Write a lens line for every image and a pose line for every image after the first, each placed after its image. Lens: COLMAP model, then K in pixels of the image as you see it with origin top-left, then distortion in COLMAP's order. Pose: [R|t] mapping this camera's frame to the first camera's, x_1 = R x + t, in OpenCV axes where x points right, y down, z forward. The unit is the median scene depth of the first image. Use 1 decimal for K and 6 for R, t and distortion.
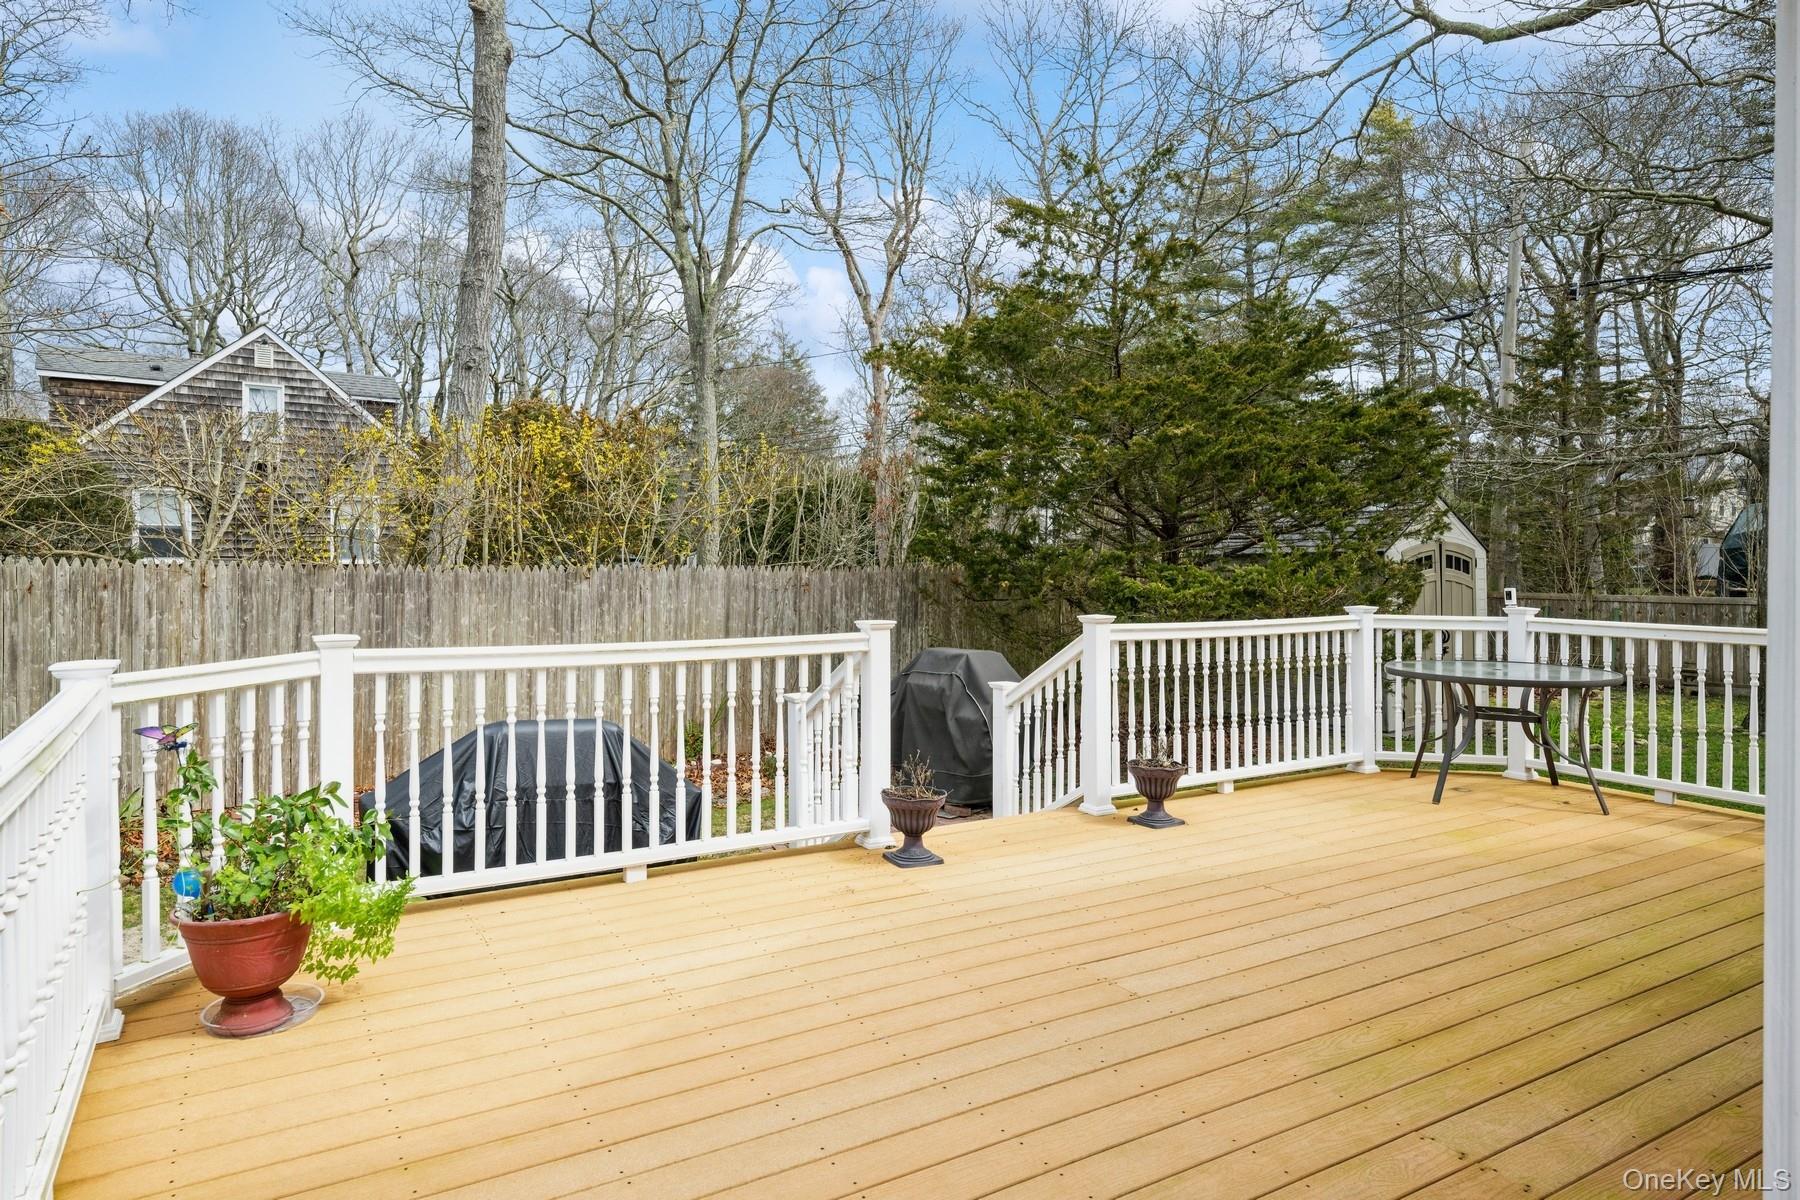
lens RADIAL K [[1065.0, 0, 849.9], [0, 1065.0, 572.1], [0, 0, 1]] dist [-0.000852, -0.004291]
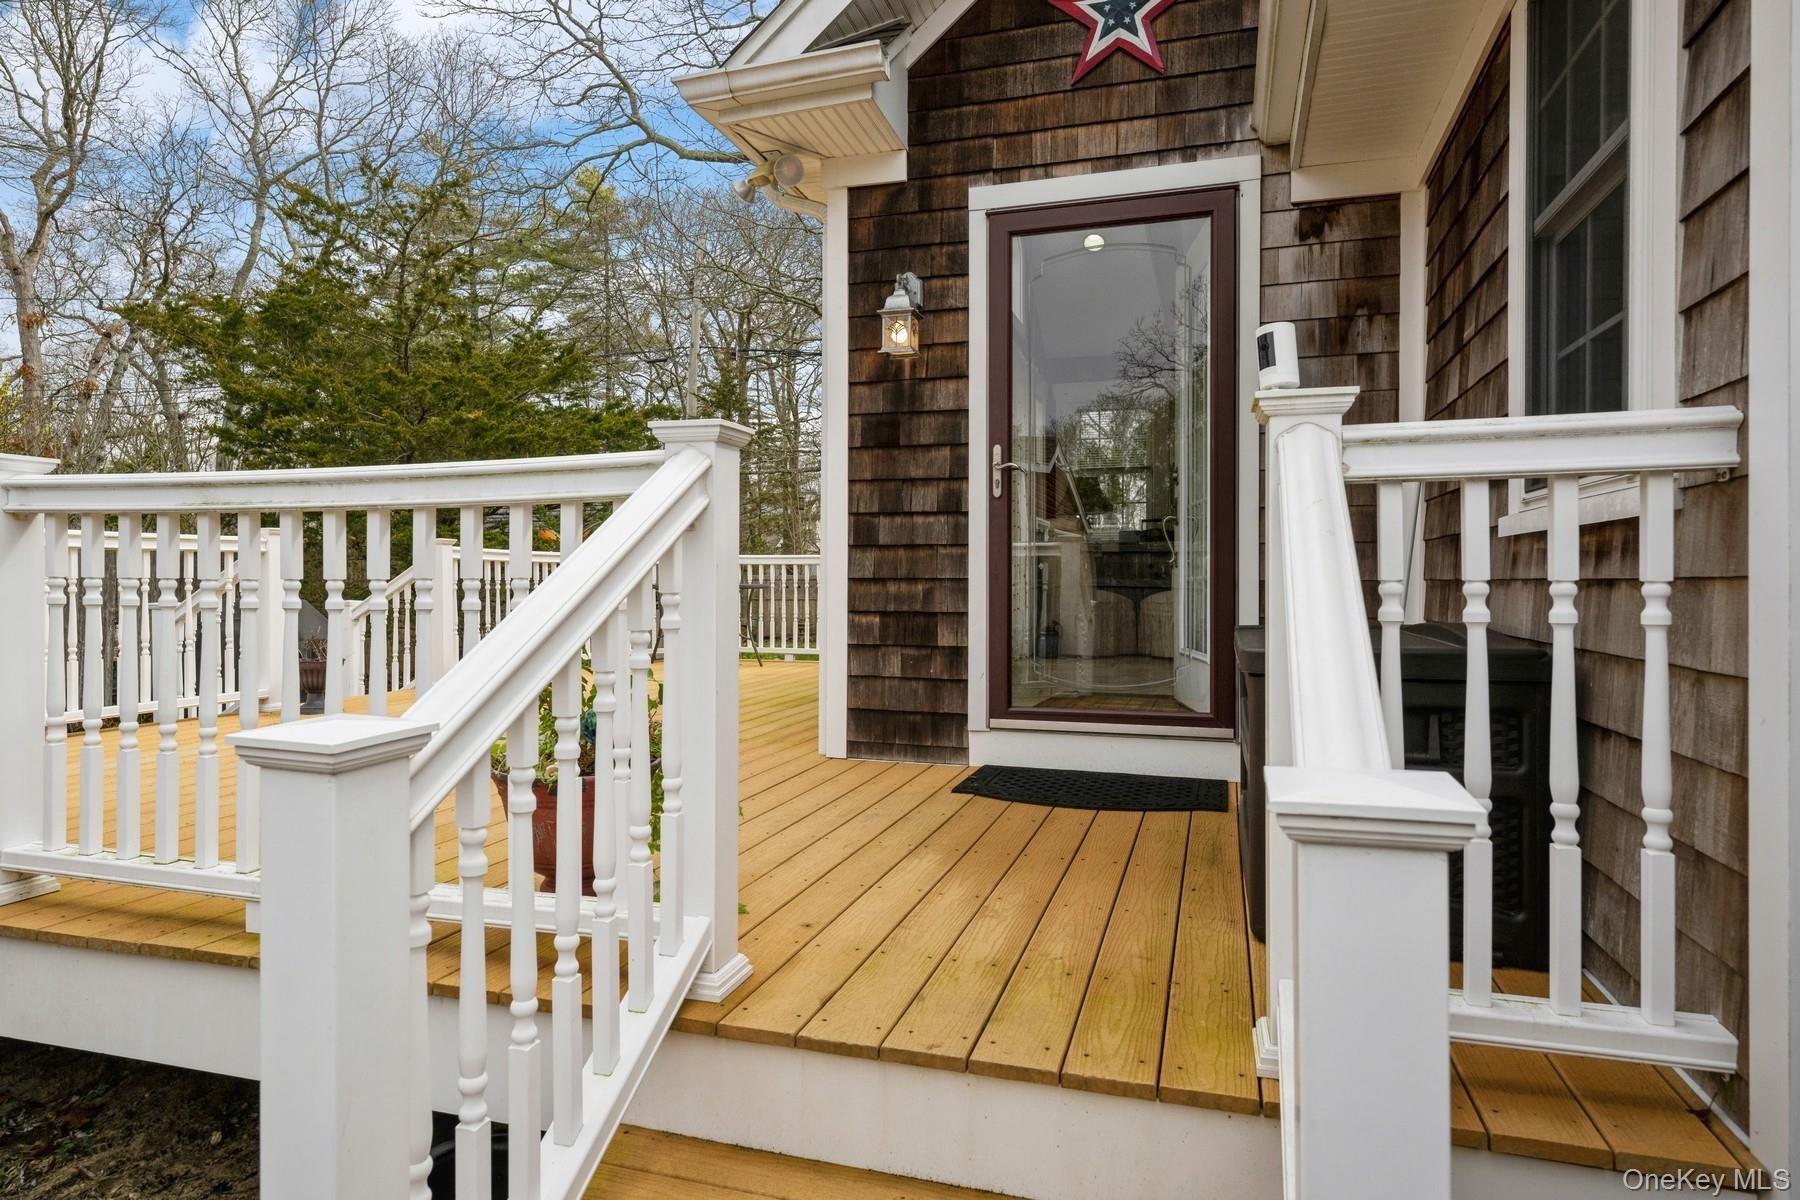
lens RADIAL K [[1065.0, 0, 898.6], [0, 1065.0, 587.9], [0, 0, 1]] dist [-0.000852, -0.004291]
pose [[0.727513, -0.002321, 0.686090, -0.061687], [0.007499, 0.999961, -0.004569, 0.026781], [-0.686053, 0.008469, 0.727502, -0.080429]]
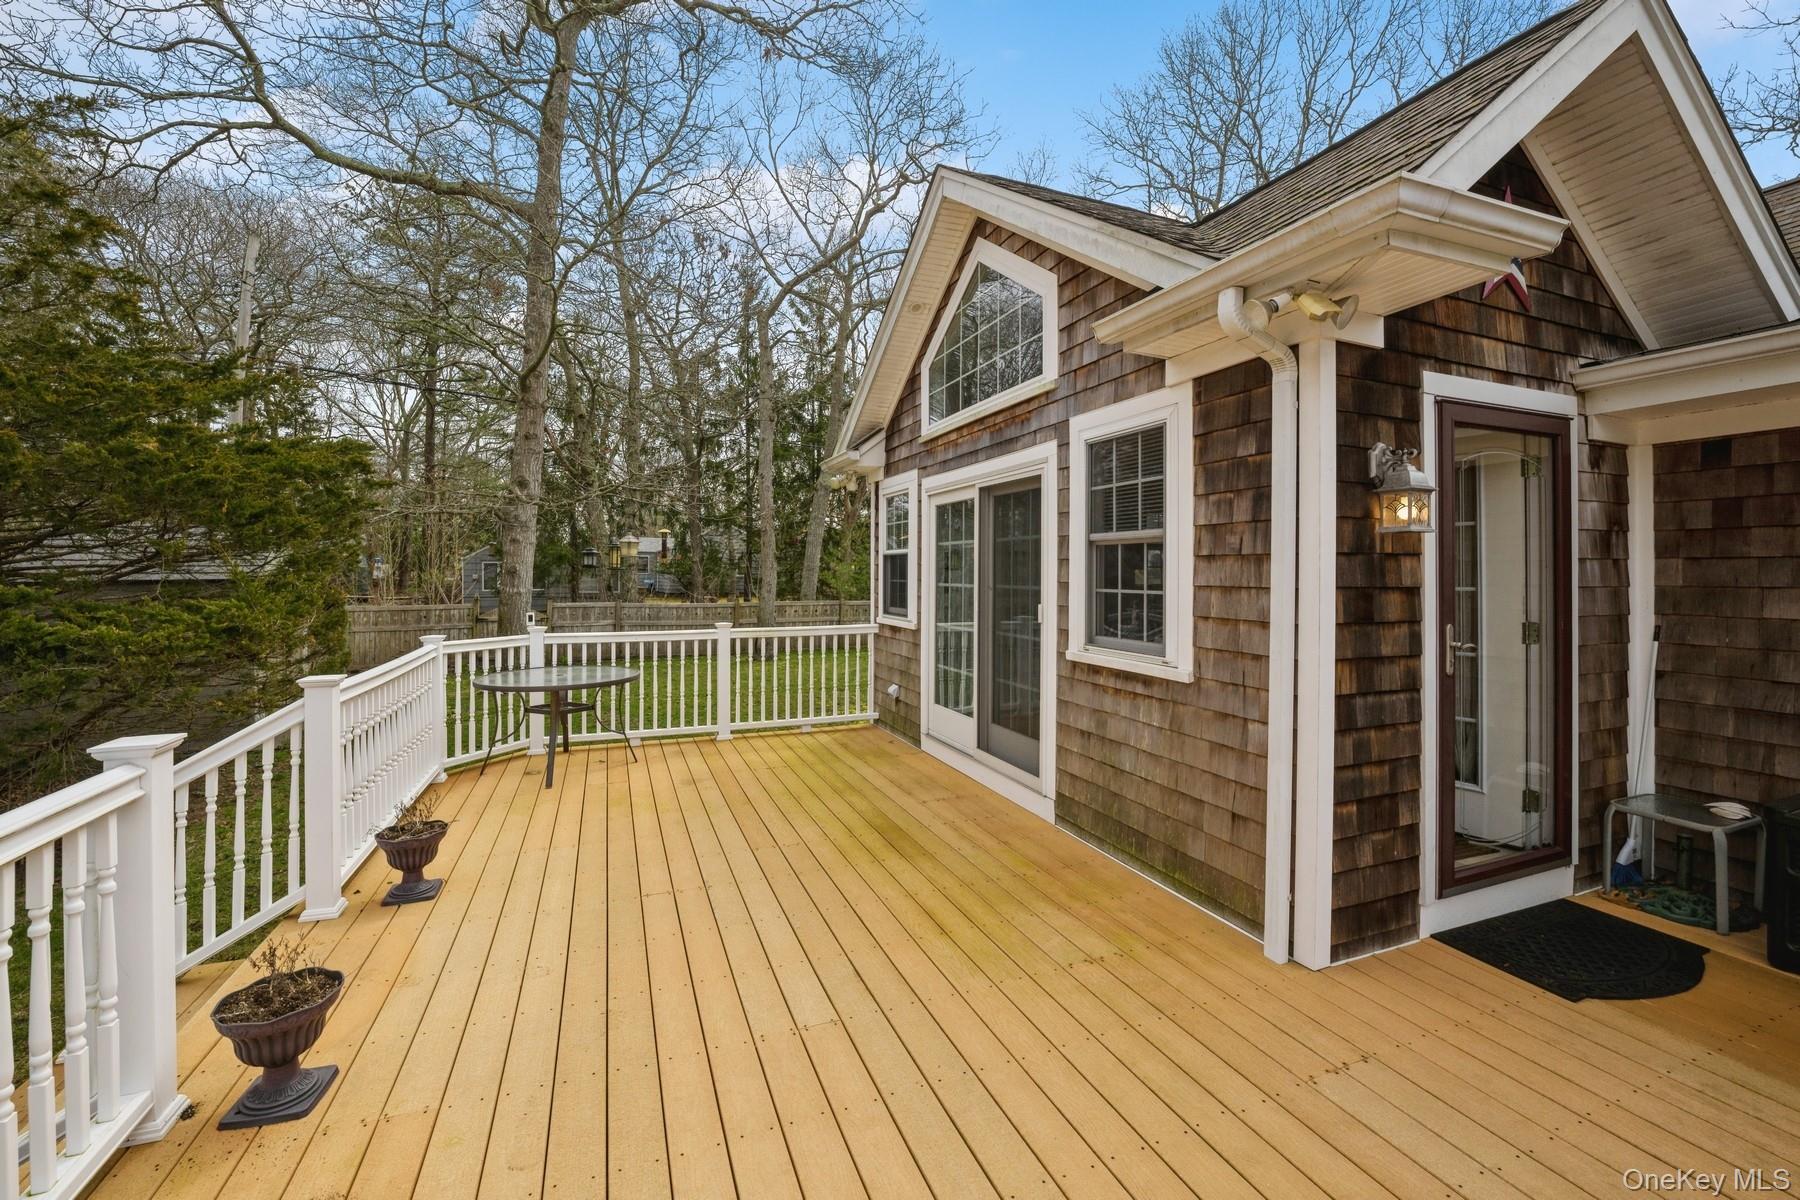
lens RADIAL K [[728.2, 0, 902.7], [0, 728.2, 565.9], [0, 0, 1]] dist [-0.003940, -0.001107]
pose [[0.124995, 0.014014, 0.992058, -0.064154], [0.008919, 0.999844, -0.015248, -0.007334], [-0.992117, 0.010754, 0.124850, 0.118103]]
